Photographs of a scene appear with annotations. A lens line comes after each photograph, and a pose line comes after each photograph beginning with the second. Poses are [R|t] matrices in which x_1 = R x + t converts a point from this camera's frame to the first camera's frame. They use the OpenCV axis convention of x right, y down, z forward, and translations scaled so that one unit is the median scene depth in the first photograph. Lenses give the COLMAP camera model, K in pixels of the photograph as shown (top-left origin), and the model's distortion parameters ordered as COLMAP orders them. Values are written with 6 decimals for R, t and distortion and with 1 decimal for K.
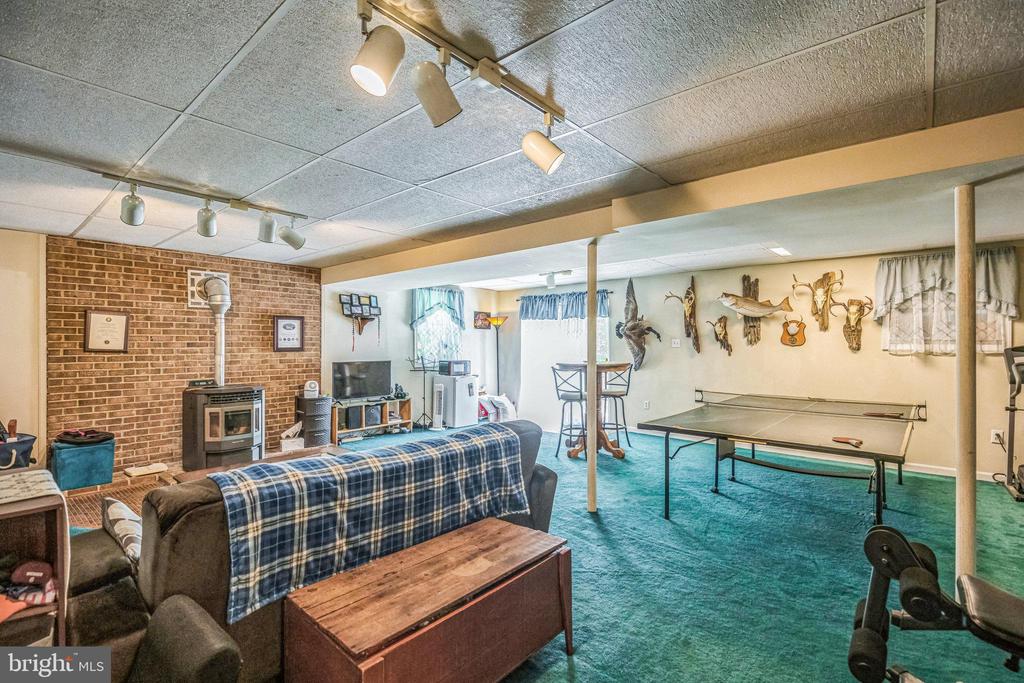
lens RADIAL K [[465.9, 0, 507.9], [0, 465.9, 343.9], [0, 0, 1]] dist [0.000772, -0.000012]
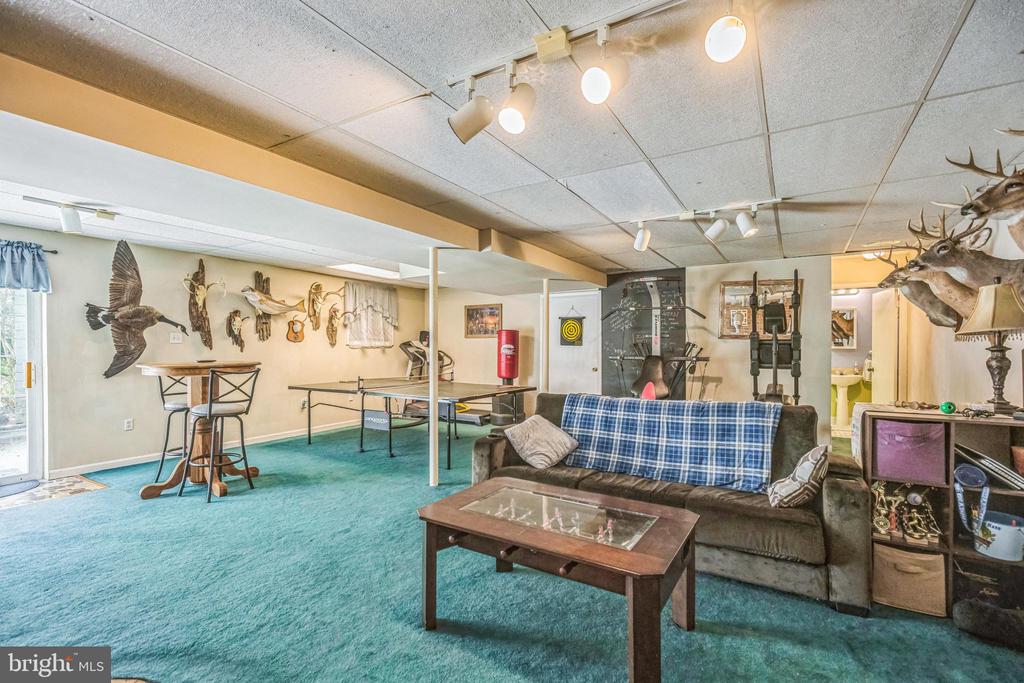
lens RADIAL K [[465.9, 0, 507.9], [0, 465.9, 343.9], [0, 0, 1]] dist [0.000772, -0.000012]
pose [[-0.167743, 0.000862, 0.985830, -0.572534], [-0.003289, 0.999994, -0.001434, 0.008234], [-0.985825, -0.003483, -0.167739, 0.643164]]
